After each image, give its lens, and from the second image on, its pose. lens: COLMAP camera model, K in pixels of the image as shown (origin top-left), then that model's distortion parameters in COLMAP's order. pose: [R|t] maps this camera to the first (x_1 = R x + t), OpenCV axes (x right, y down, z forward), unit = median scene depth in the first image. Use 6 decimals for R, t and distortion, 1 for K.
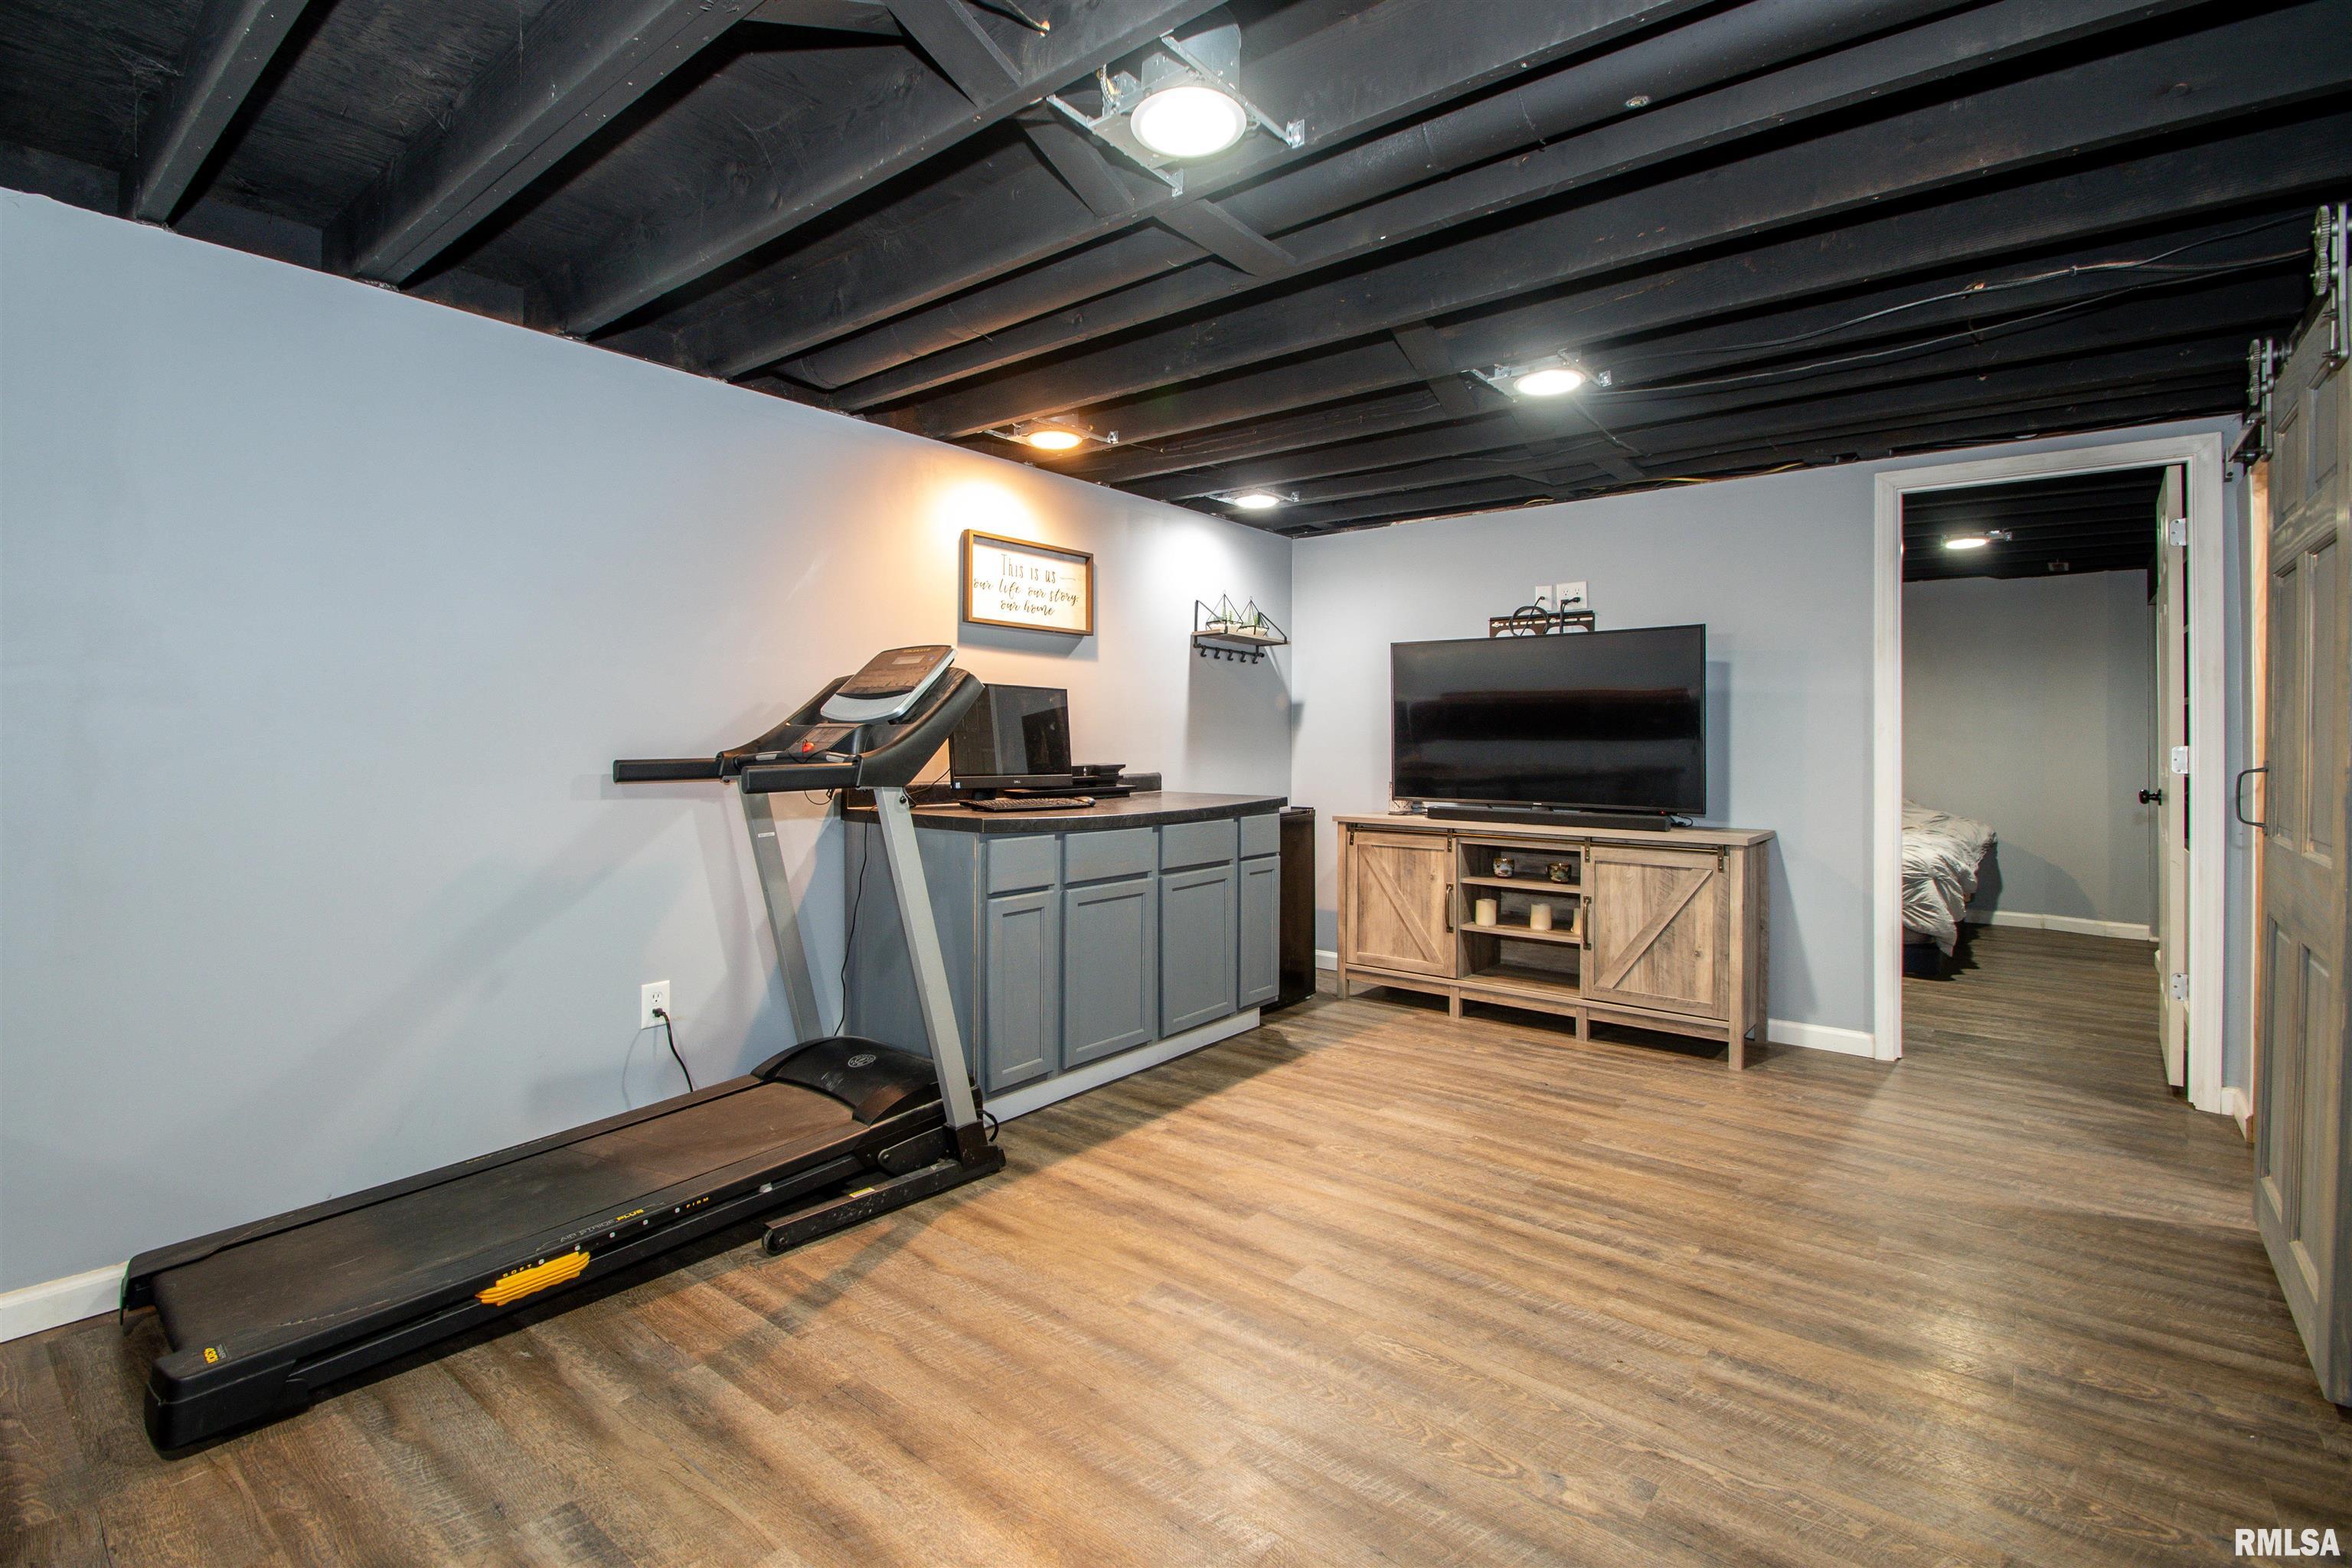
lens RADIAL K [[1078.8, 0, 1060.1], [0, 1078.8, 732.2], [0, 0, 1]] dist [0.013237, -0.013809]
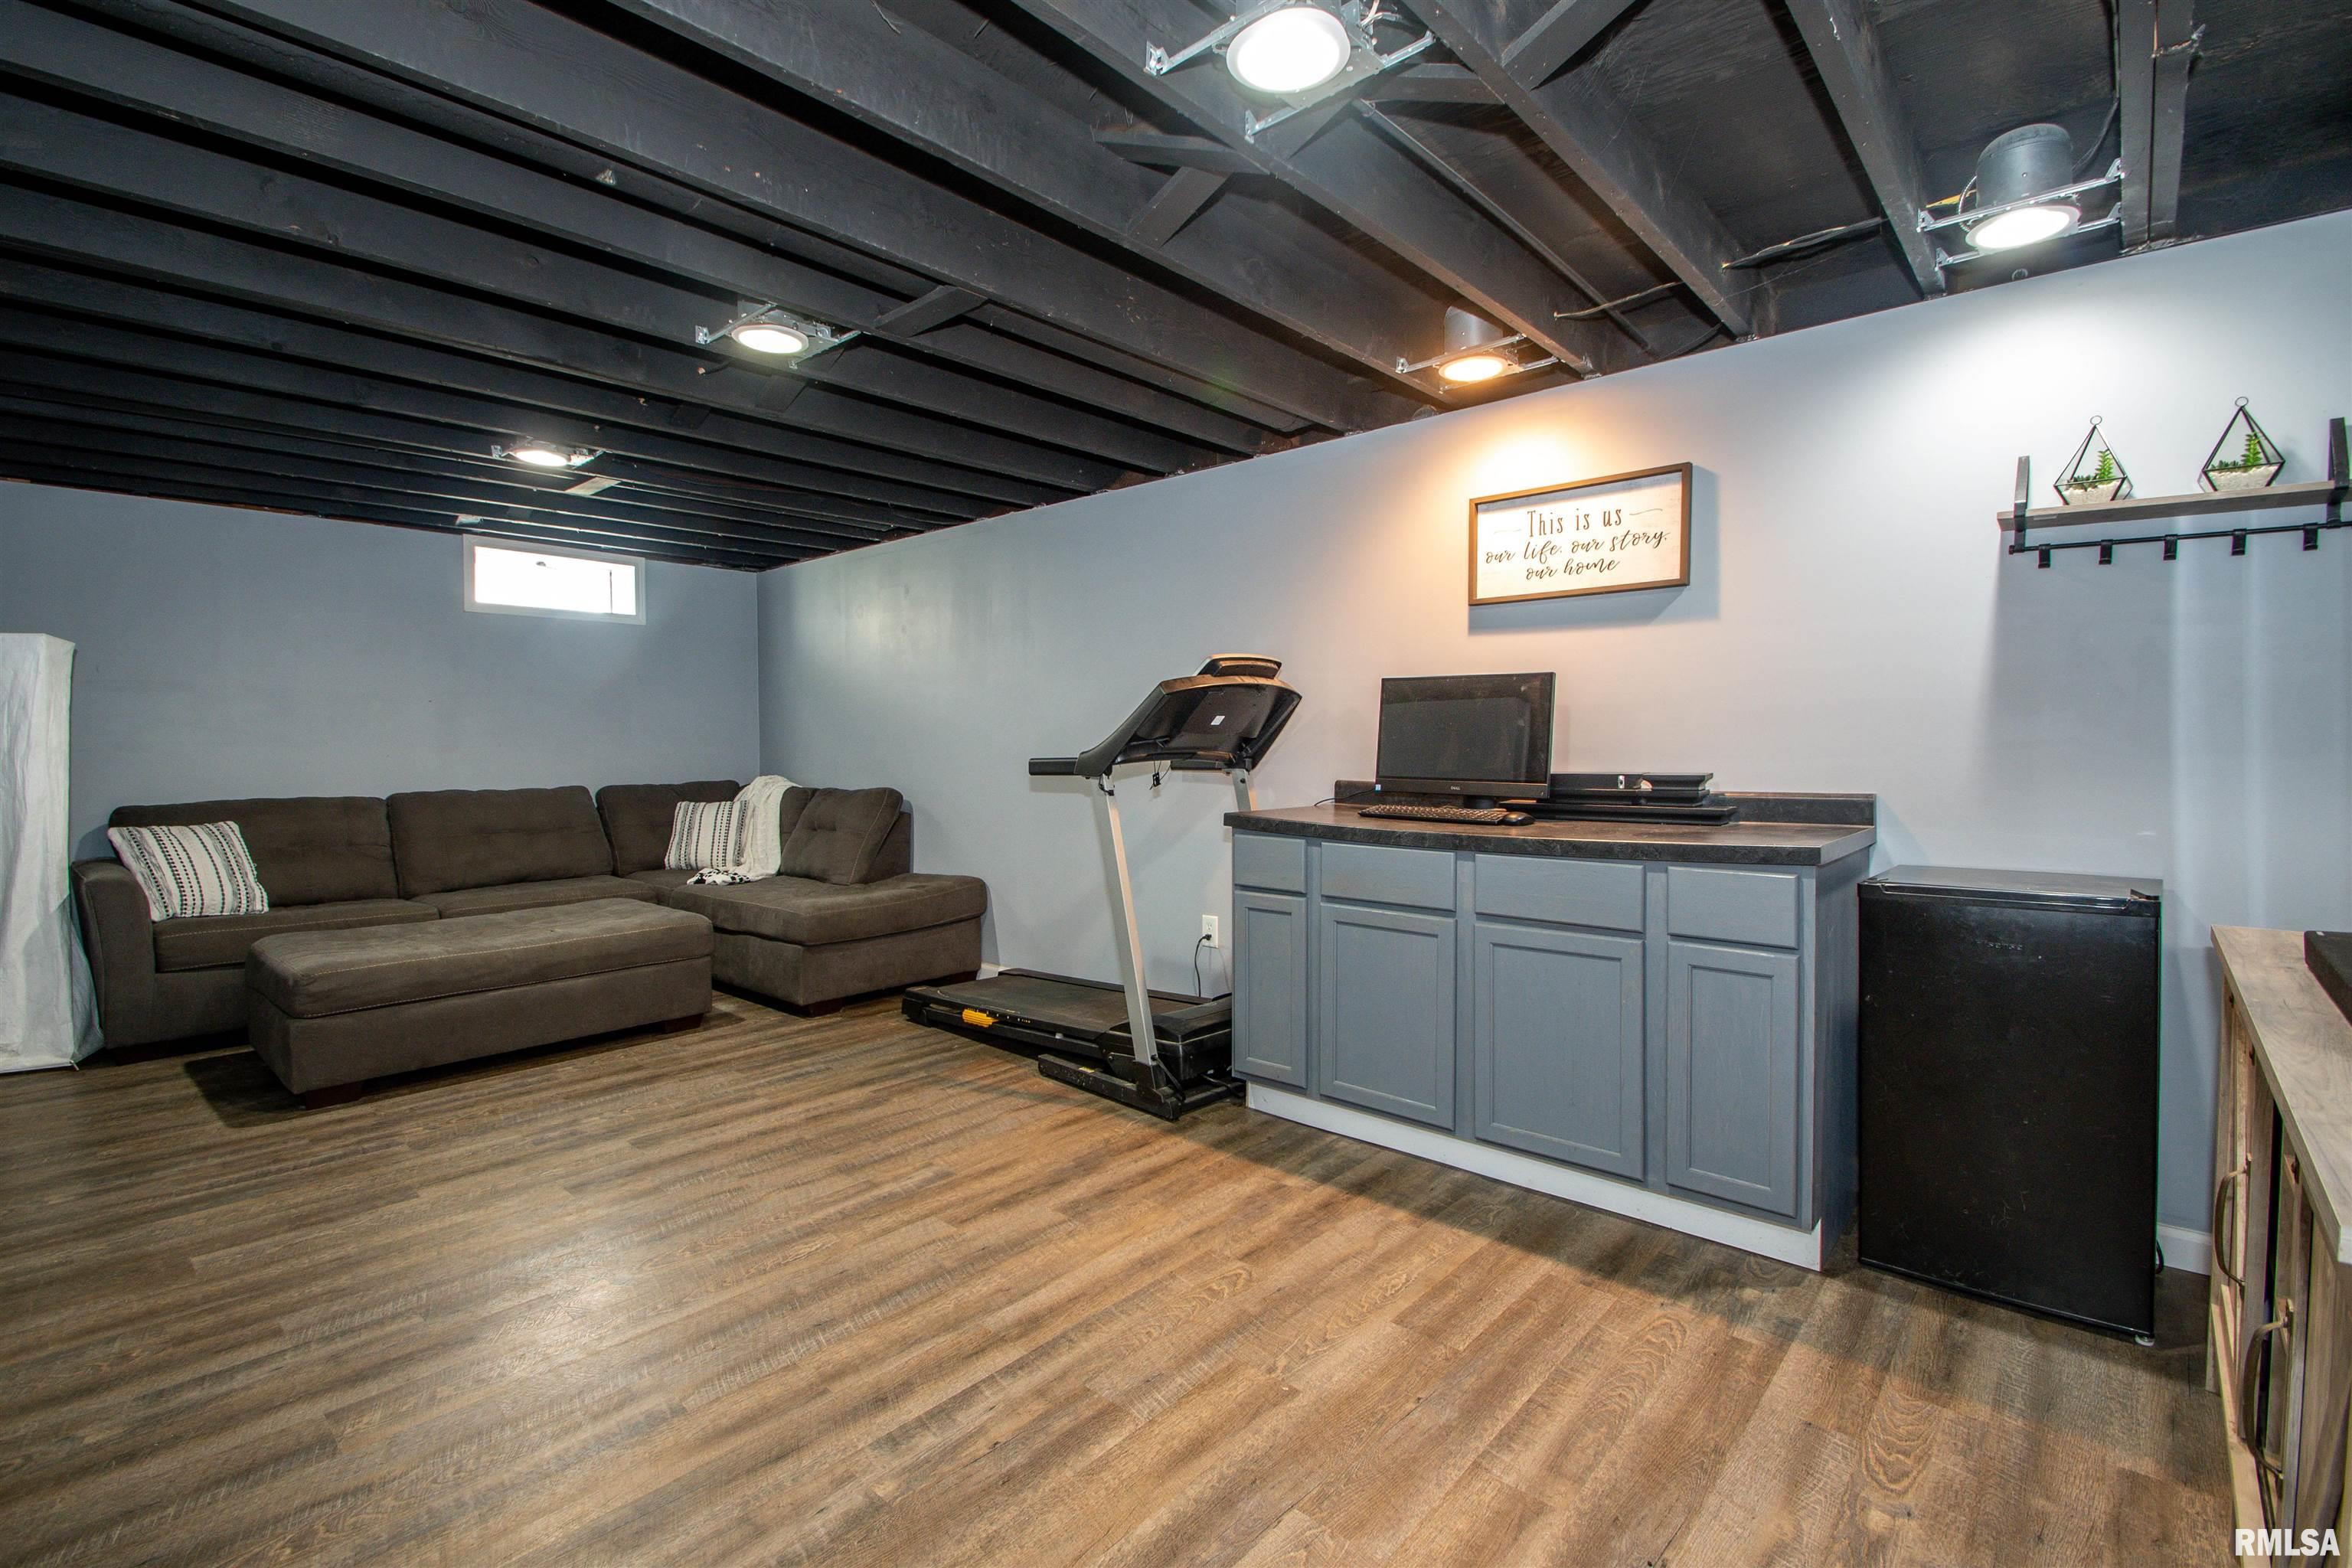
lens RADIAL K [[1078.8, 0, 1162.1], [0, 1078.8, 768.2], [0, 0, 1]] dist [0.013237, -0.013809]
pose [[-0.019323, 0.018272, -0.999646, 0.967915], [0.004948, 0.999822, 0.018180, 0.016105], [0.999801, -0.004595, -0.019410, 0.925511]]
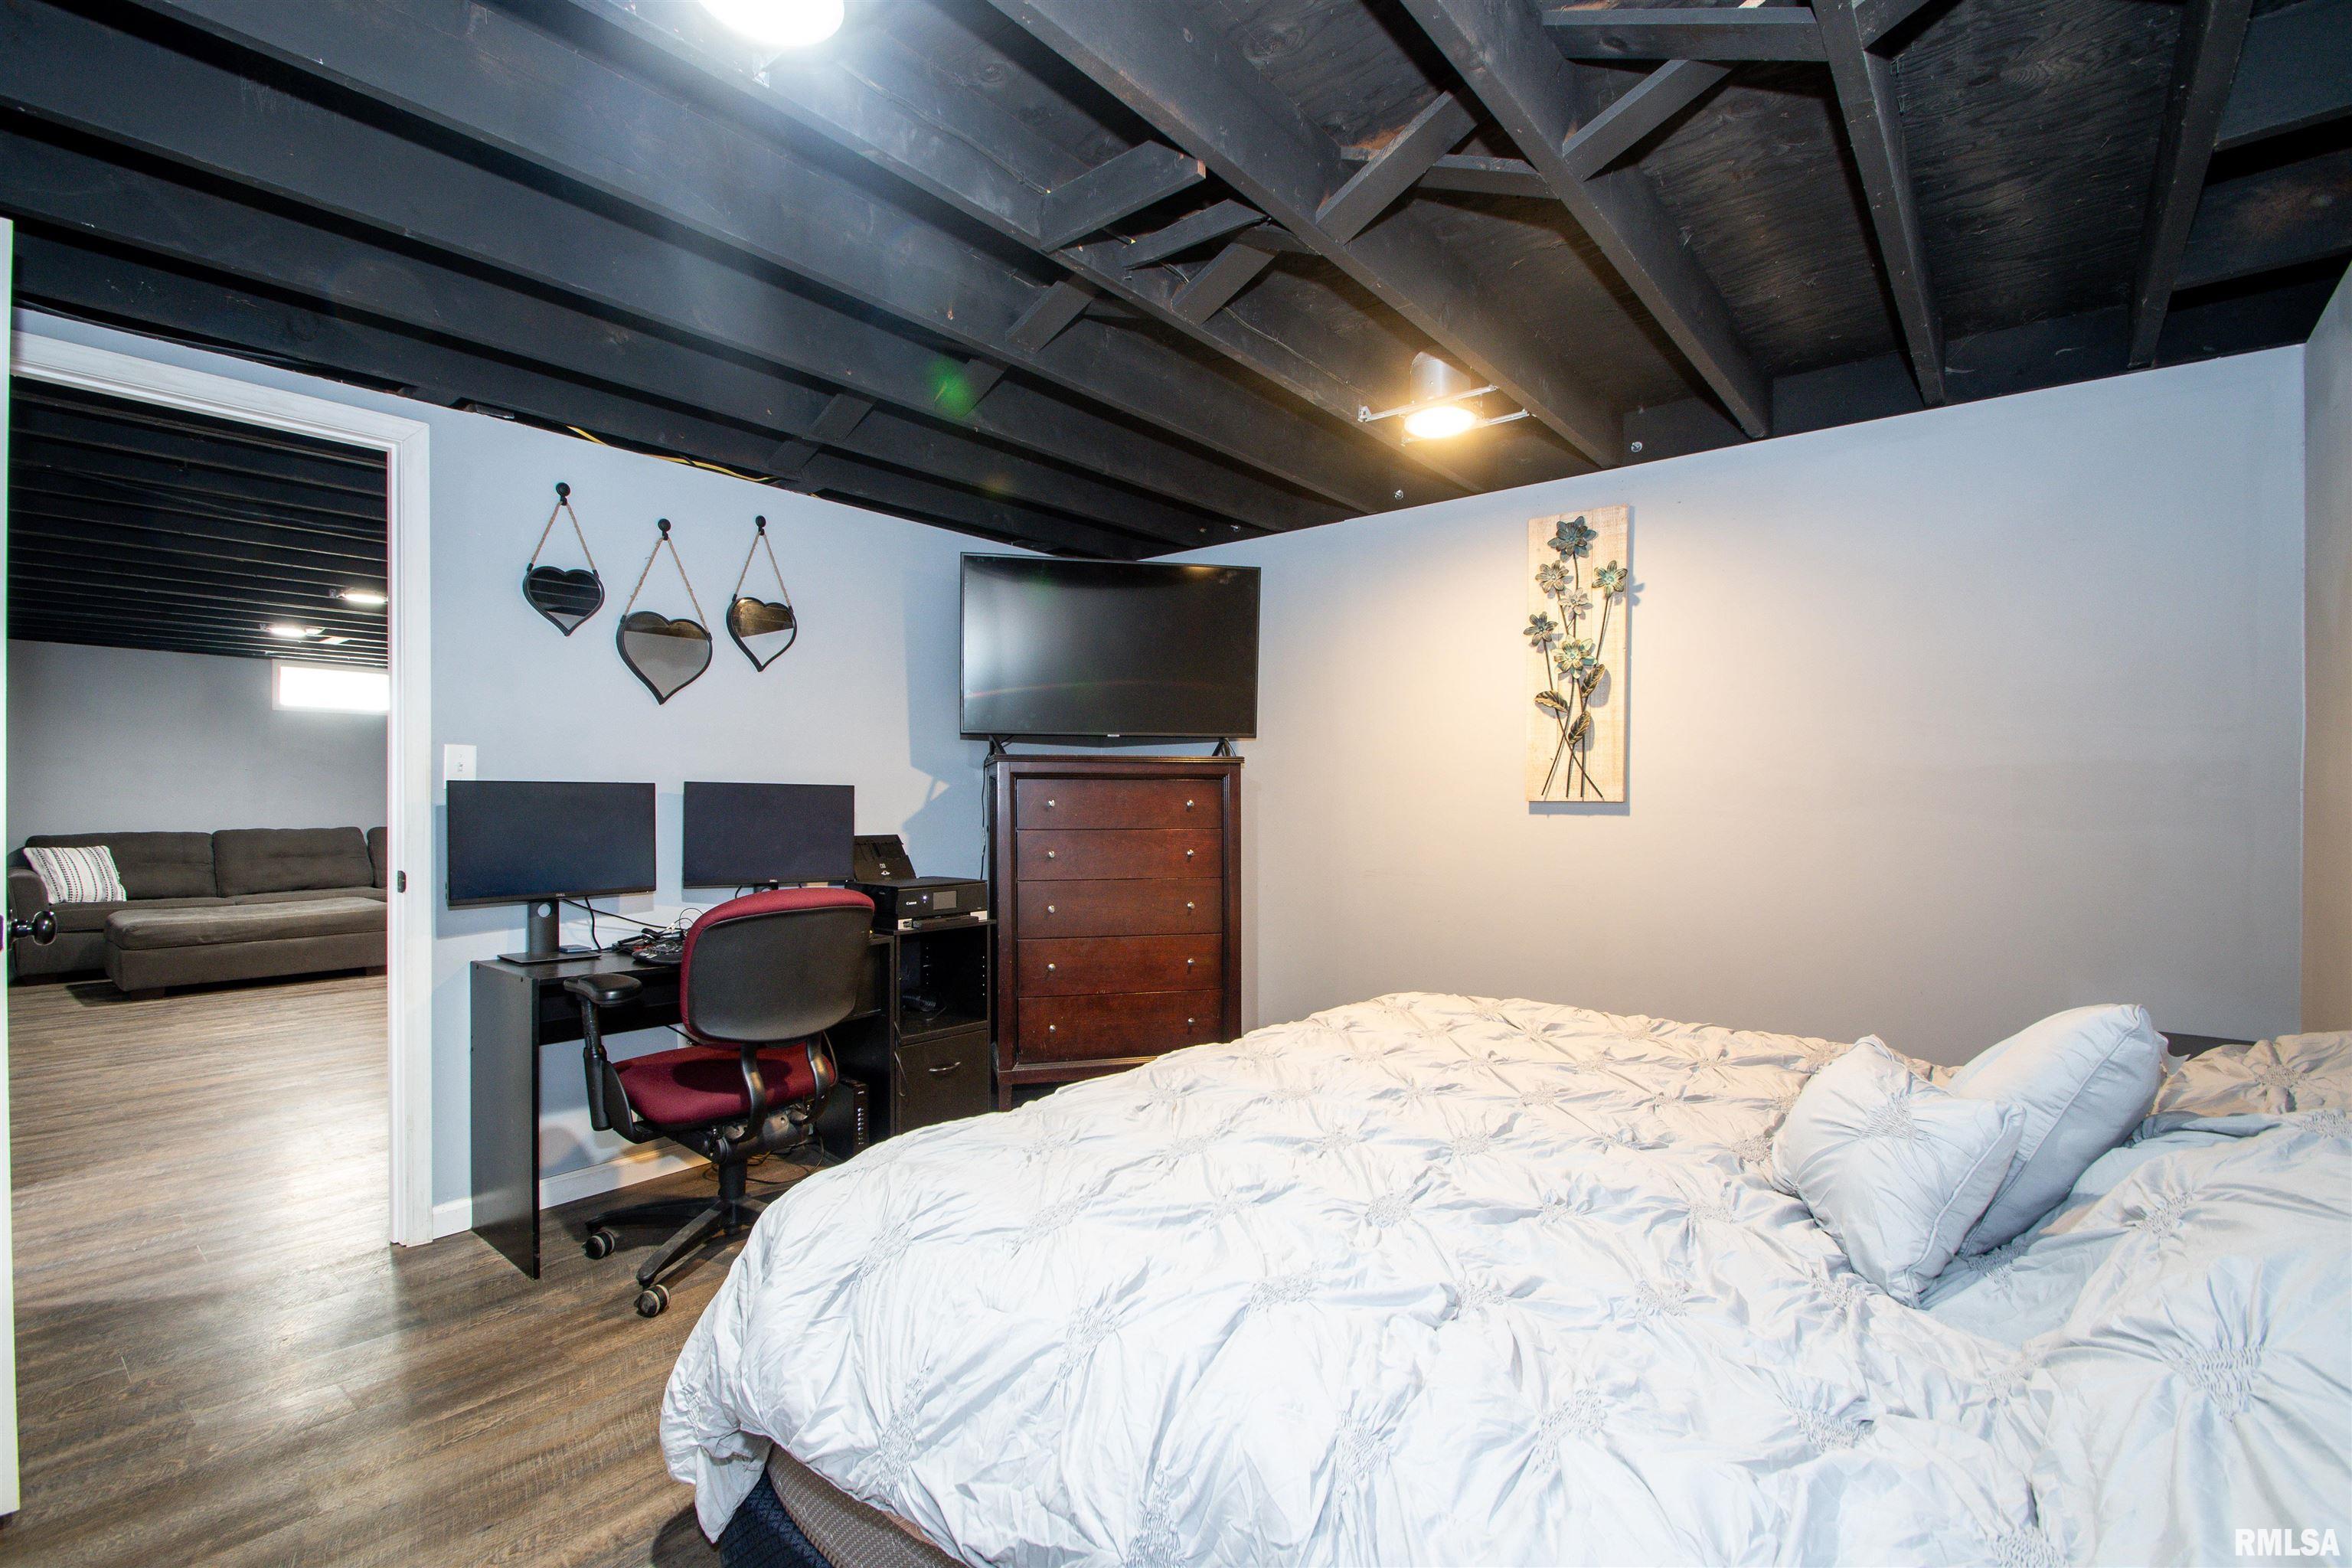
lens RADIAL K [[1078.8, 0, 1163.4], [0, 1078.8, 788.9], [0, 0, 1]] dist [0.013237, -0.013809]
pose [[0.011468, -0.001138, -0.999934, 1.310254], [0.003133, 0.999994, -0.001103, 0.007723], [0.999929, -0.003120, 0.011471, 1.286677]]
